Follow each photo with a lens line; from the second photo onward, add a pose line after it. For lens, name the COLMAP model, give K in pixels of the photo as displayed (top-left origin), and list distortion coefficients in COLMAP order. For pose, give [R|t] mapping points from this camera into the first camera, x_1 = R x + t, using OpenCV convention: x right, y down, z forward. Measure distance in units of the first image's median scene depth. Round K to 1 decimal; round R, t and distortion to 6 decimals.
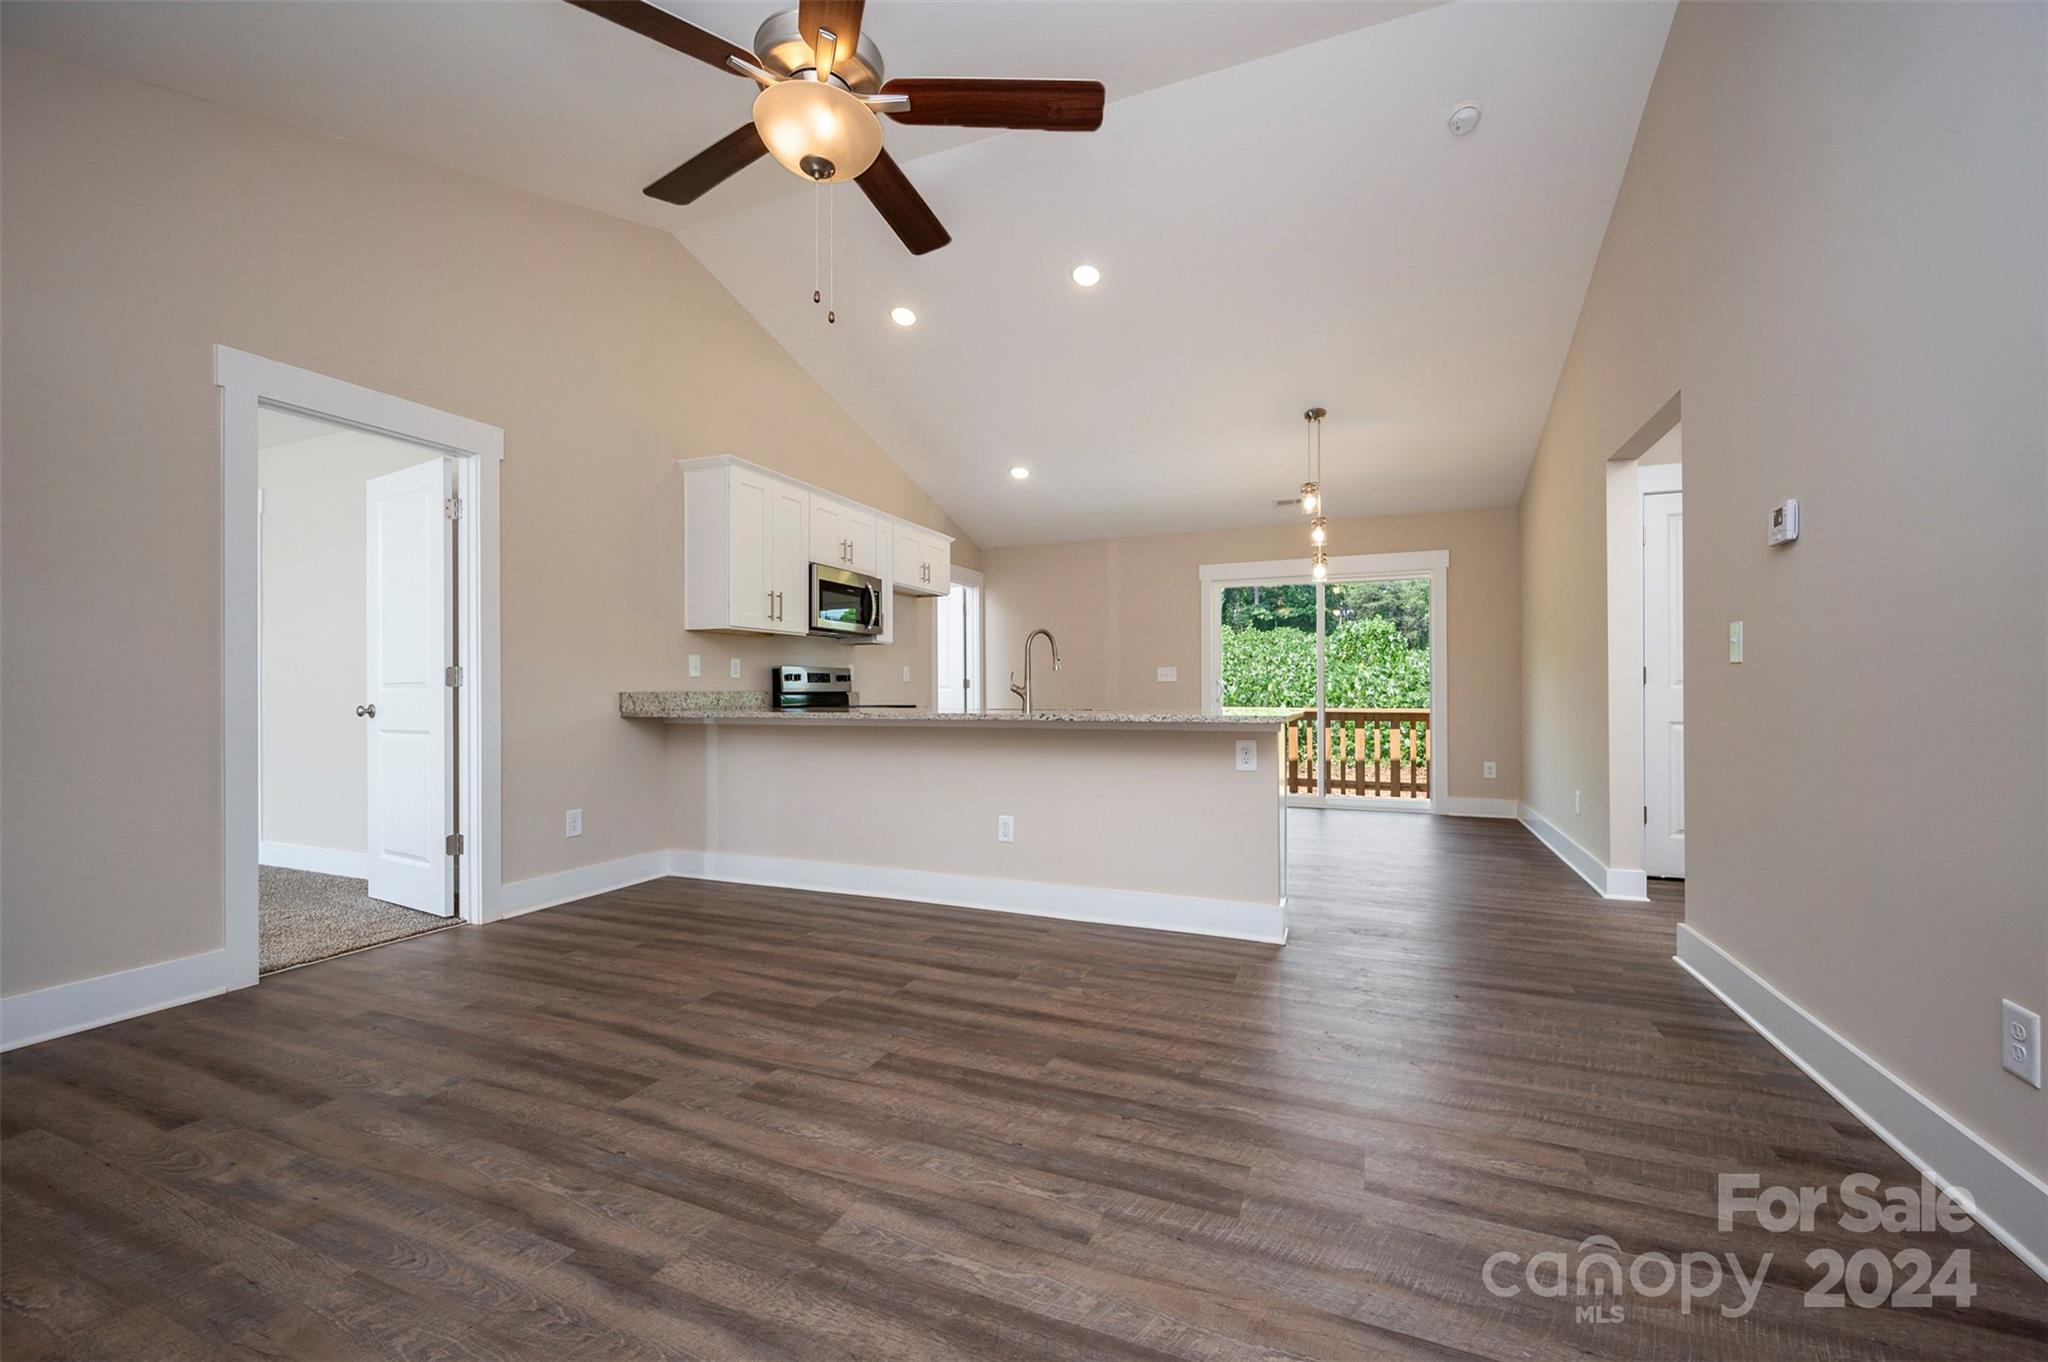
lens RADIAL K [[820.8, 0, 1034.4], [0, 820.8, 679.3], [0, 0, 1]] dist [0.002279, -0.000448]
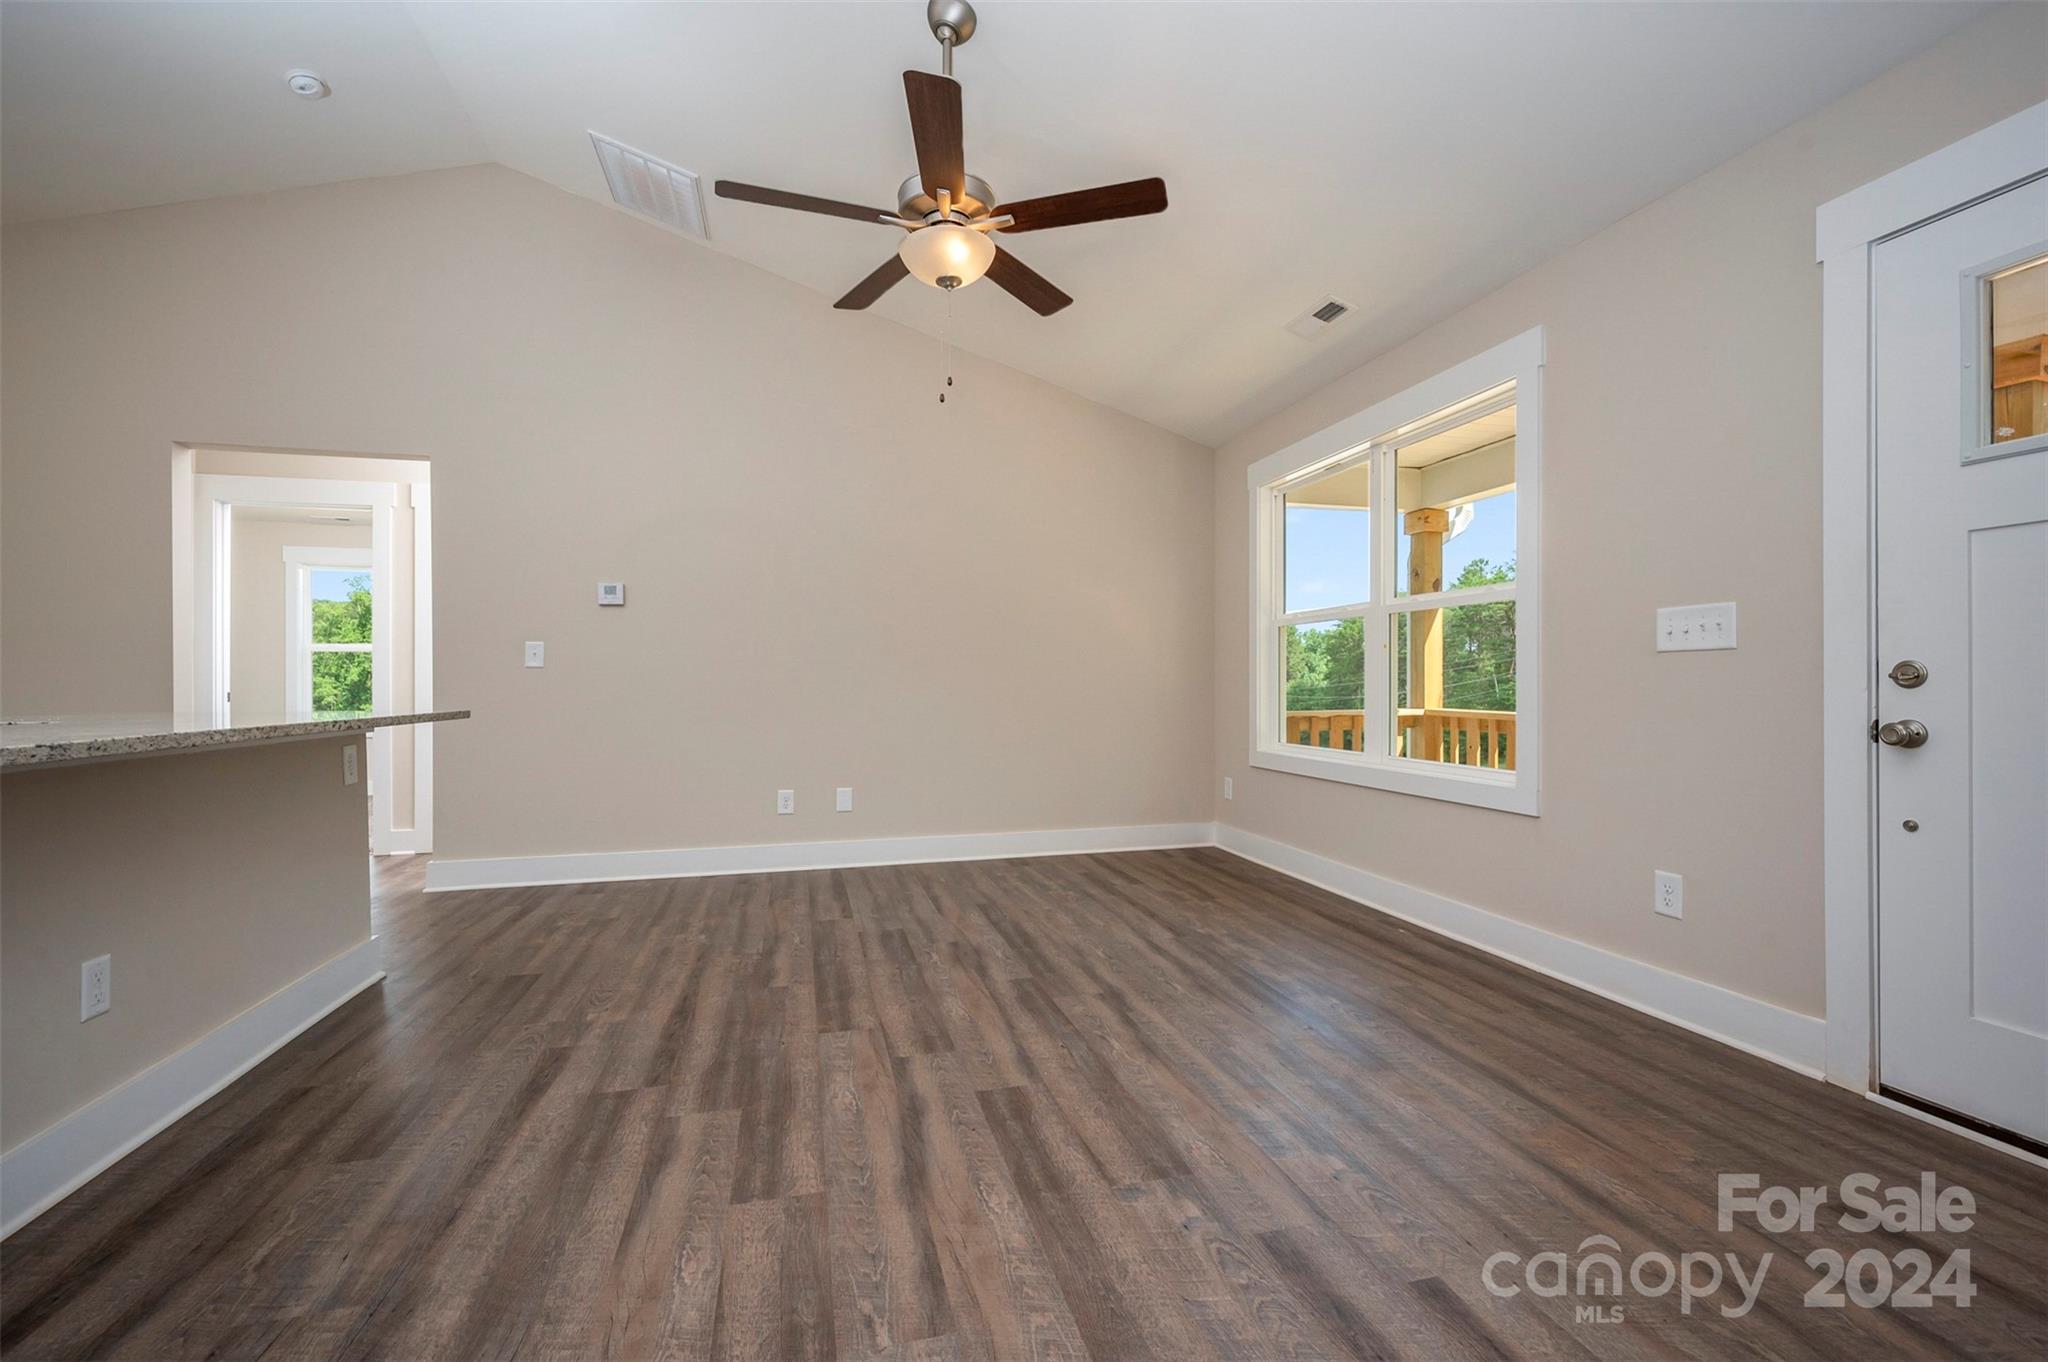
lens RADIAL K [[820.8, 0, 1013.9], [0, 820.8, 684.2], [0, 0, 1]] dist [0.002279, -0.000448]
pose [[-0.591690, 0.006405, 0.806140, -1.215961], [-0.007750, 0.999877, -0.013632, 0.029007], [-0.806129, -0.014313, -0.591567, 1.491618]]
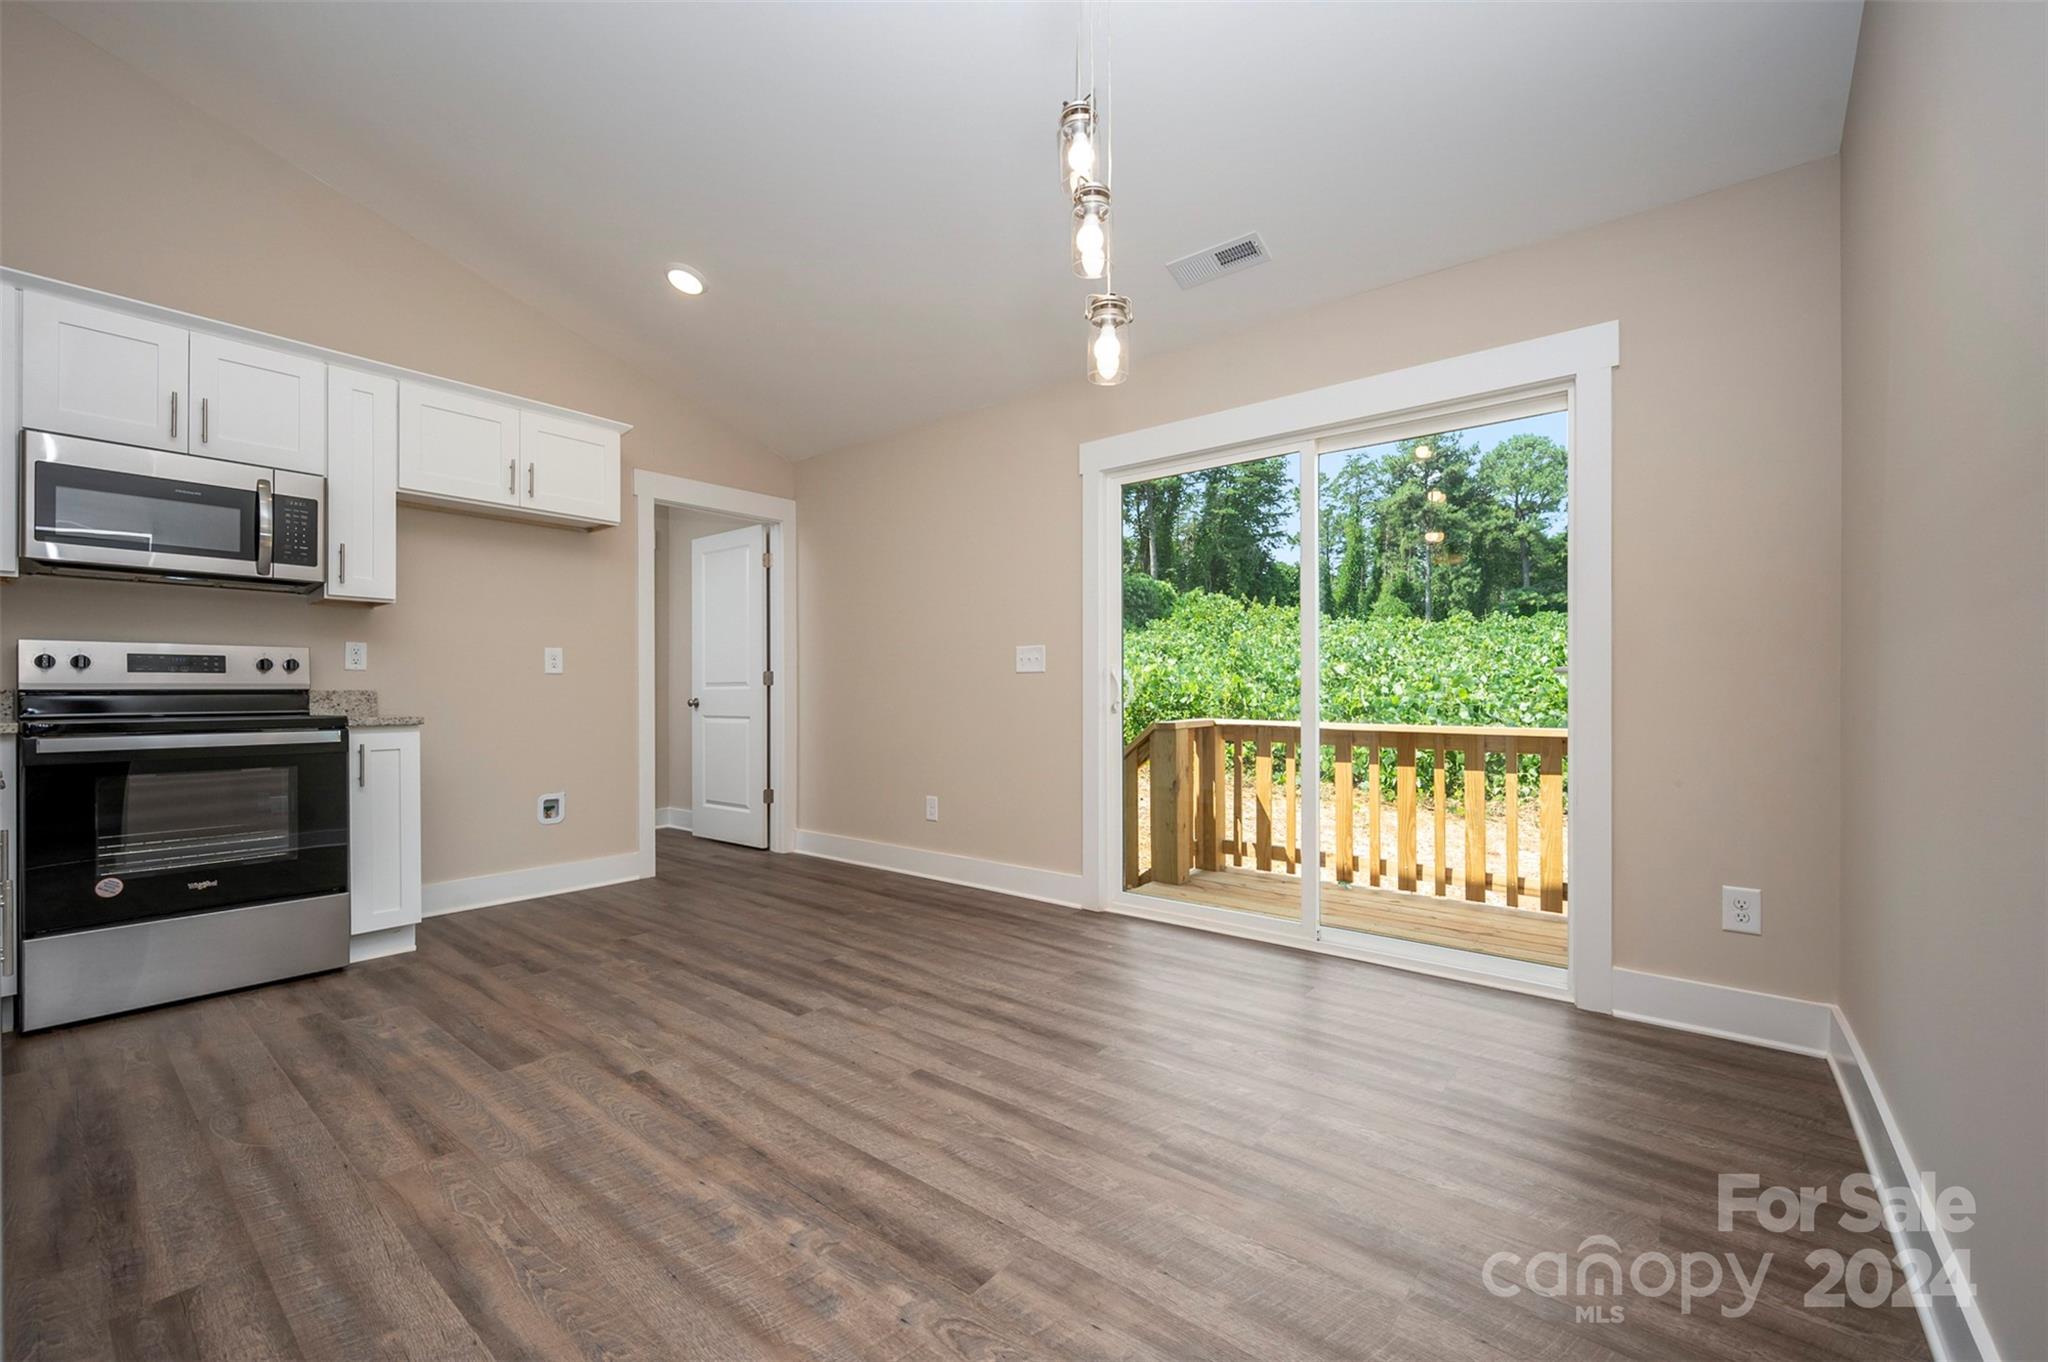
lens RADIAL K [[820.8, 0, 1010.5], [0, 820.8, 686.9], [0, 0, 1]] dist [0.002279, -0.000448]
pose [[0.952426, 0.000237, -0.304771, 1.084612], [0.003123, 0.999940, 0.010538, 0.026449], [0.304755, -0.010989, 0.952368, 1.639119]]
